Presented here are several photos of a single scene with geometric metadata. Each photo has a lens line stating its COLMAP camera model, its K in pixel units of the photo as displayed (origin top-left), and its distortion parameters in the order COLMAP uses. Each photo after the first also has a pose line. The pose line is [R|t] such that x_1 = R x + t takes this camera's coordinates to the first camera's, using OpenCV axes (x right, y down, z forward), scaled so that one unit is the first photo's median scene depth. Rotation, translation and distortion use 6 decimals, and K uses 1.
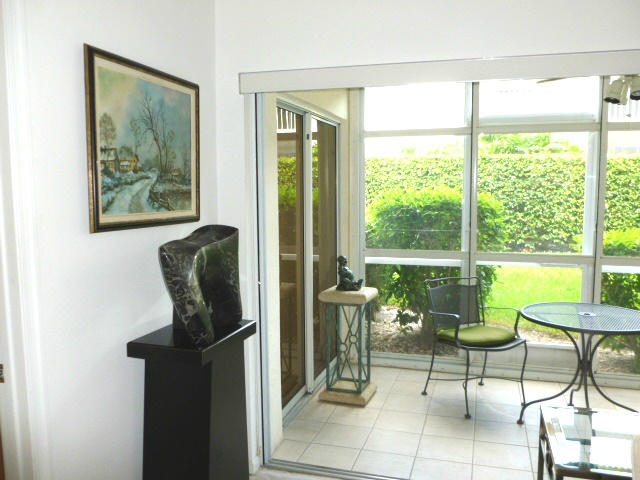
lens RADIAL K [[537.3, 0, 320.5], [0, 537.3, 240.1], [0, 0, 1]] dist [0.001821, -0.001659]
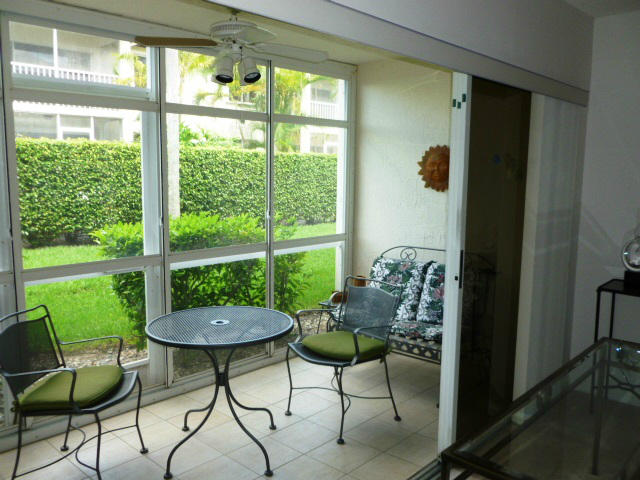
lens RADIAL K [[537.3, 0, 320.2], [0, 537.3, 238.6], [0, 0, 1]] dist [0.001821, -0.001659]
pose [[0.445216, -0.100071, 0.889814, -0.071137], [0.080740, 0.994174, 0.071409, -0.016418], [-0.891775, 0.040051, 0.450702, 0.165526]]
